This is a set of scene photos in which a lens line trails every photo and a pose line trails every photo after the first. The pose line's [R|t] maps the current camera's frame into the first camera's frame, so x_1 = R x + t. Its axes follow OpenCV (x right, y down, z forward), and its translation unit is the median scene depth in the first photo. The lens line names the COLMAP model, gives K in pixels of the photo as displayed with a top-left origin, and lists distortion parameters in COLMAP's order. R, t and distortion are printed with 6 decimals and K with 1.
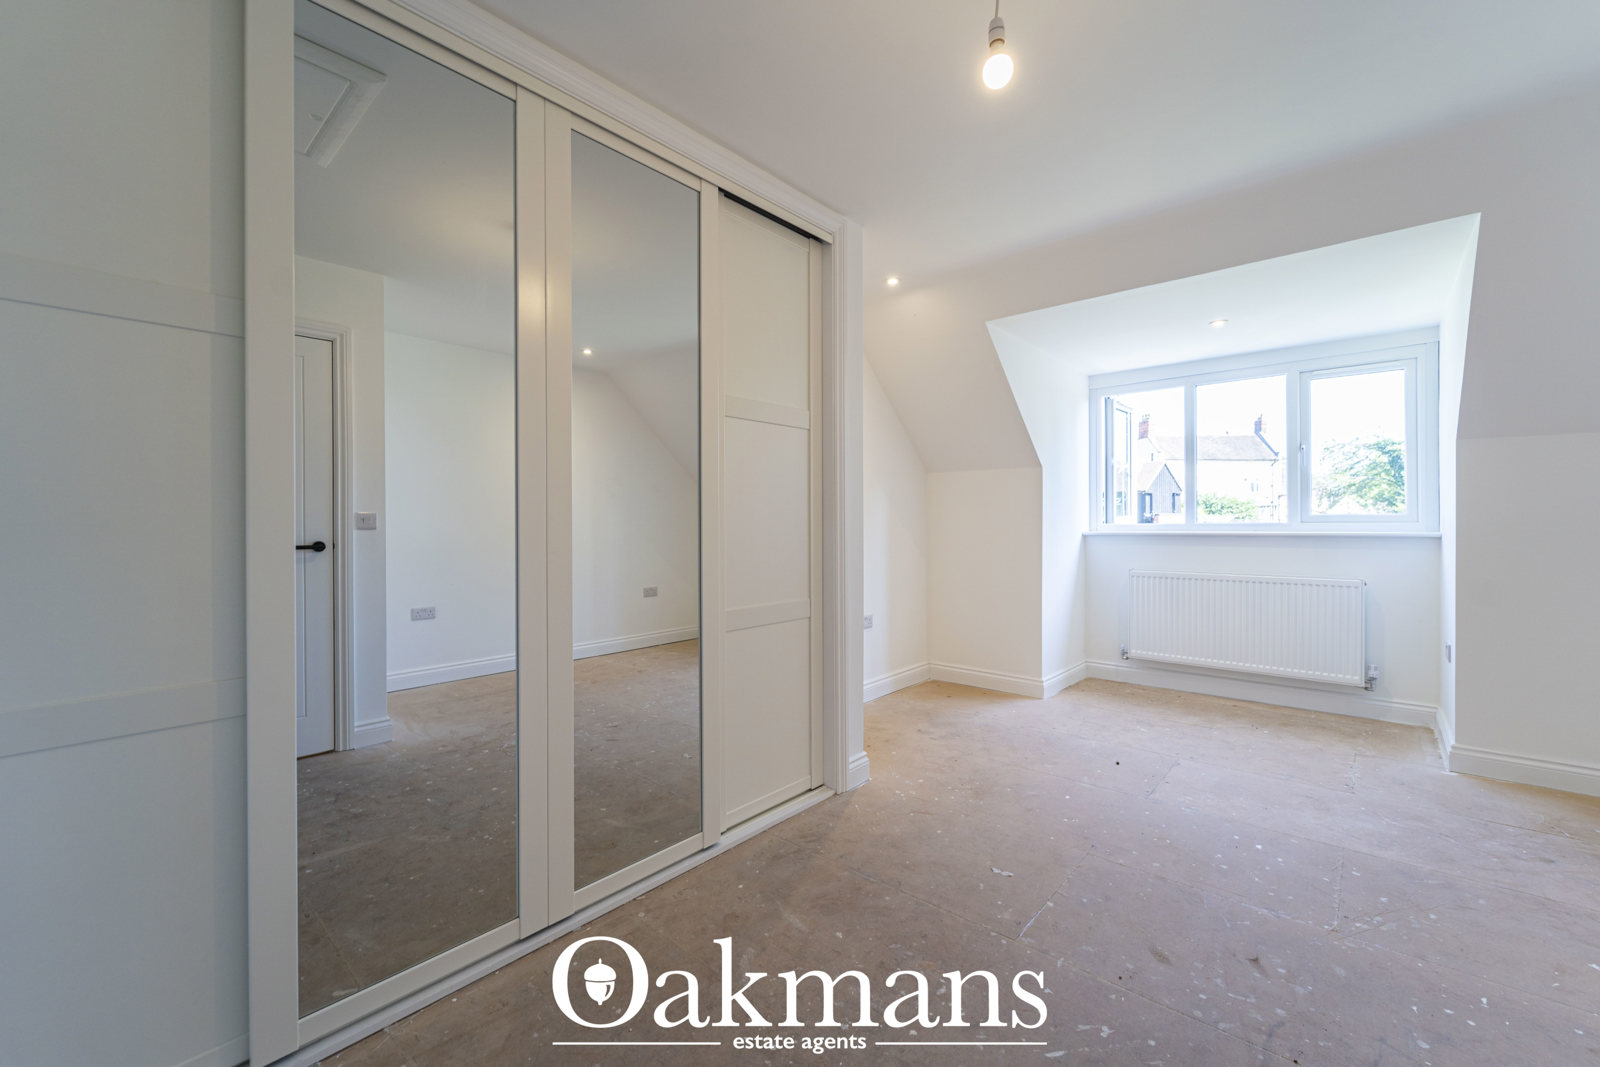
lens RADIAL K [[643.7, 0, 795.7], [0, 643.7, 522.4], [0, 0, 1]] dist [-0.001799, -0.000939]
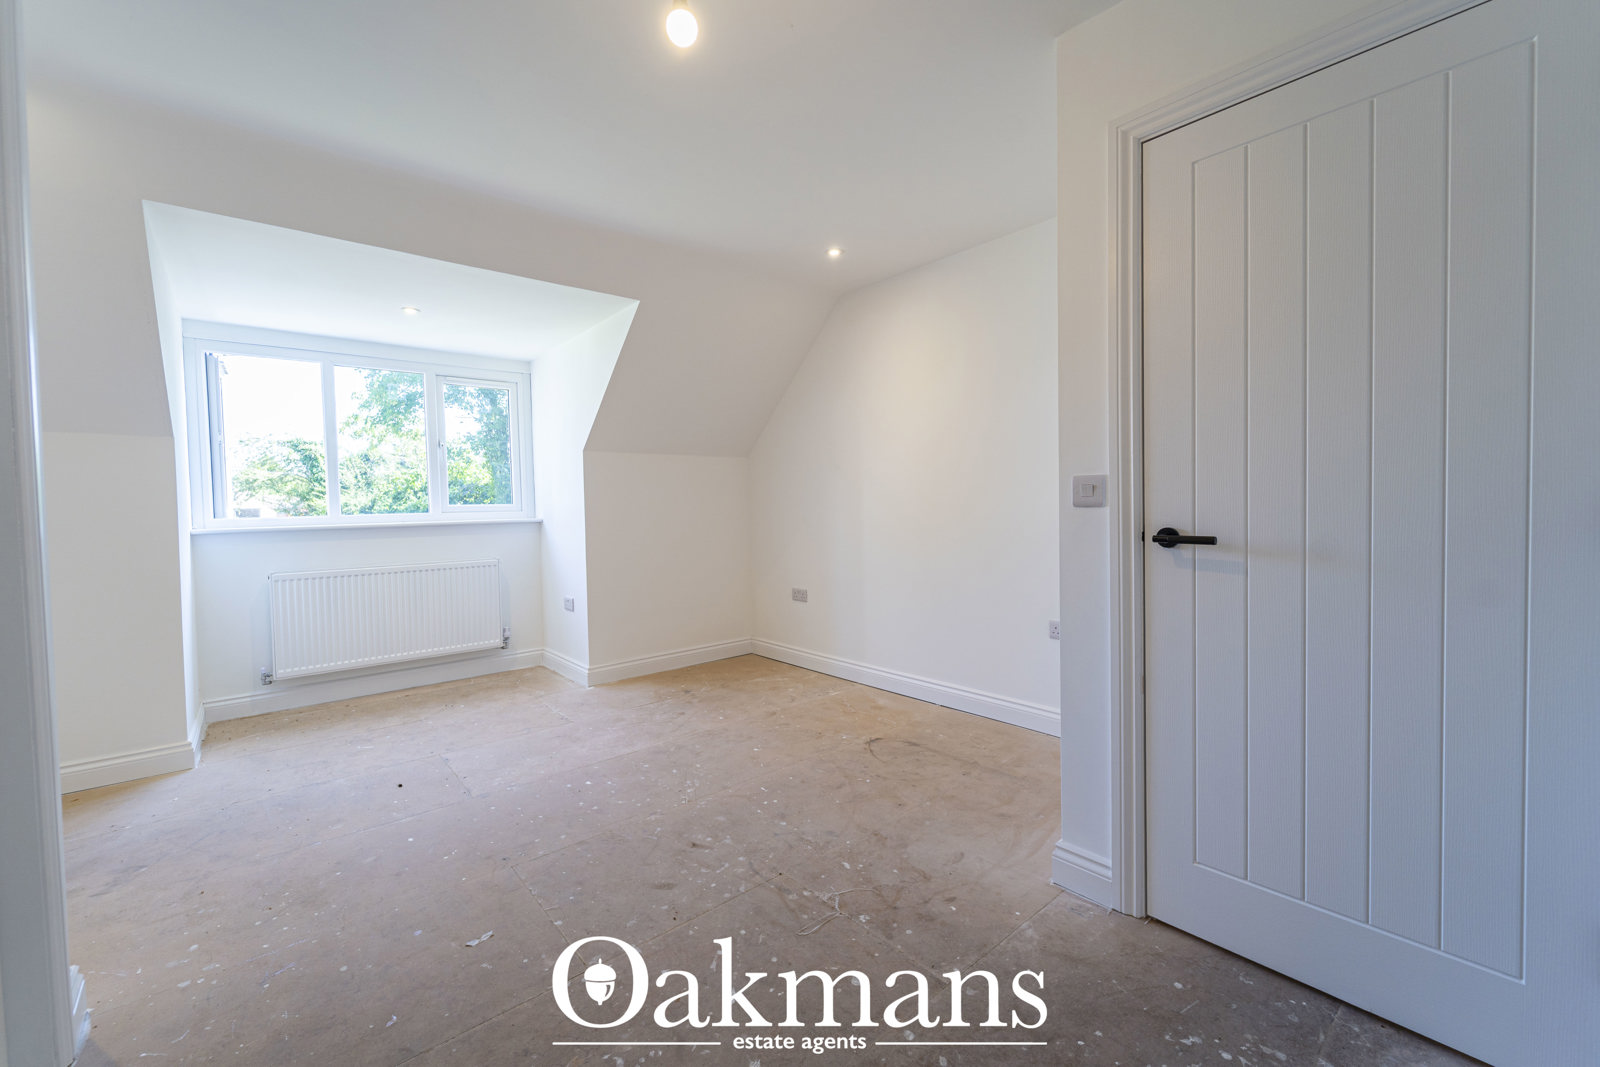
lens RADIAL K [[643.7, 0, 795.7], [0, 643.7, 522.4], [0, 0, 1]] dist [-0.001799, -0.000939]
pose [[0.141114, -0.027879, 0.989601, -0.252965], [0.019779, 0.999483, 0.025337, 0.001072], [-0.989796, 0.015998, 0.141592, 0.291423]]
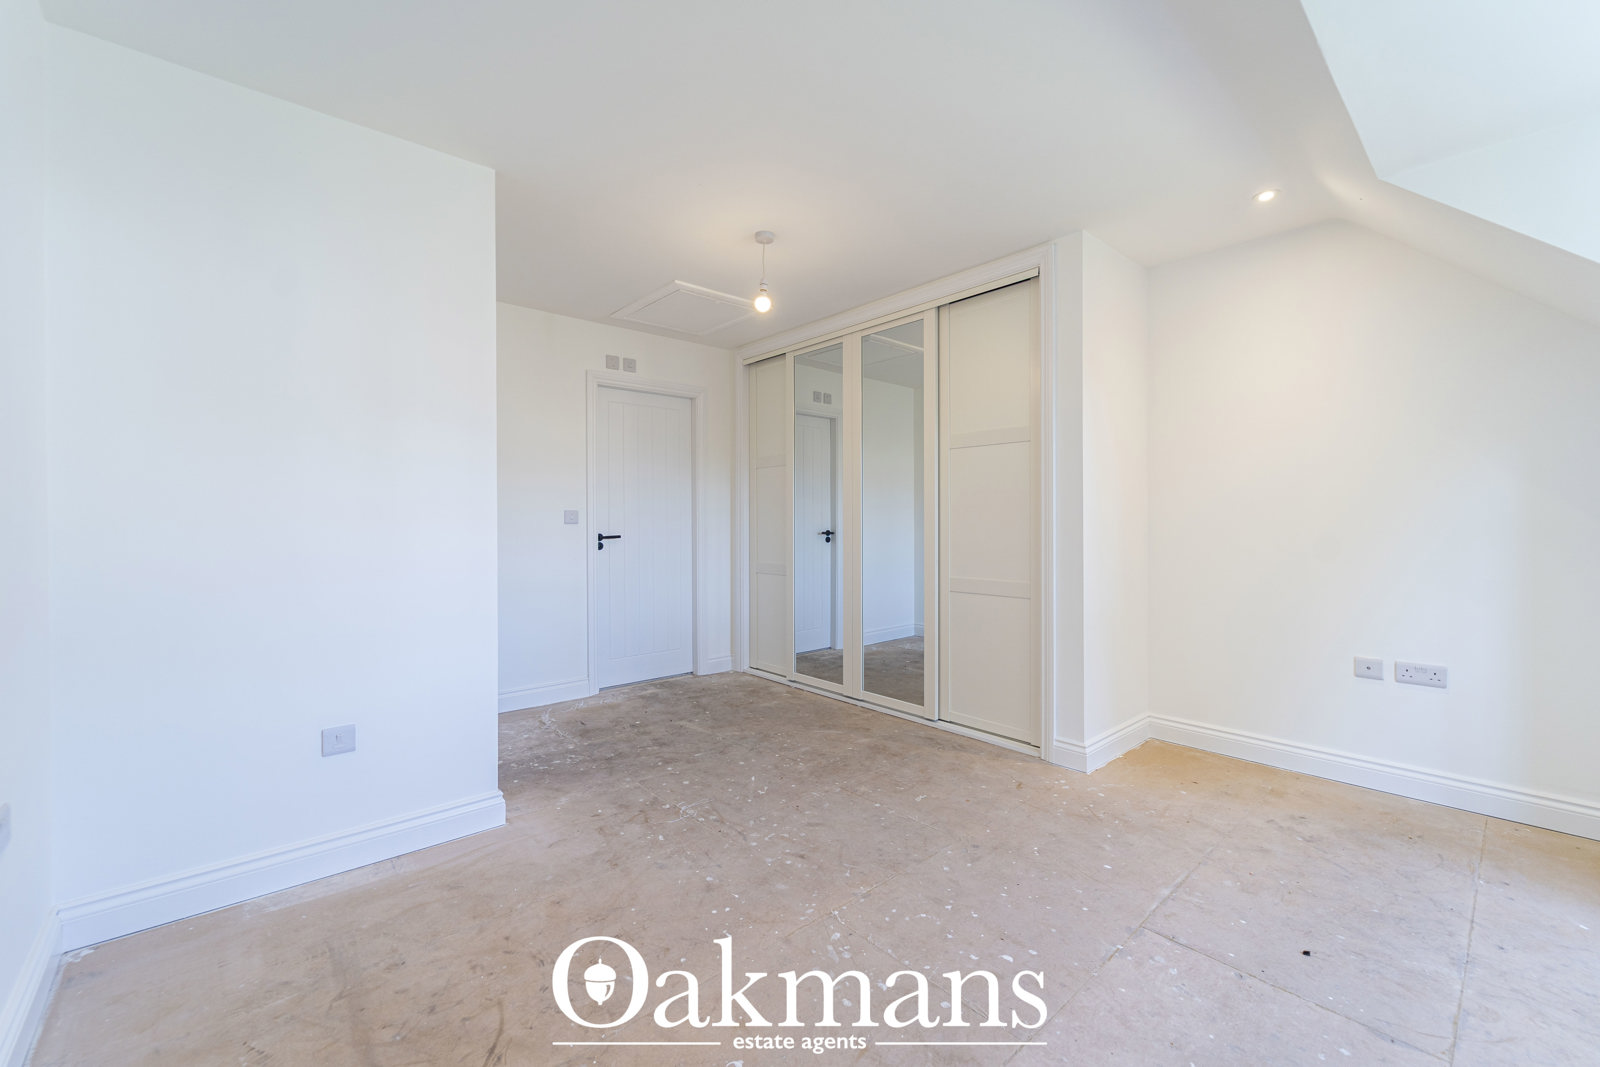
lens RADIAL K [[643.7, 0, 795.7], [0, 643.7, 522.4], [0, 0, 1]] dist [-0.001799, -0.000939]
pose [[-0.122482, 0.007055, -0.992446, 0.970546], [0.002637, 0.999974, 0.006783, -0.002605], [0.992467, -0.001787, -0.122497, 0.555160]]
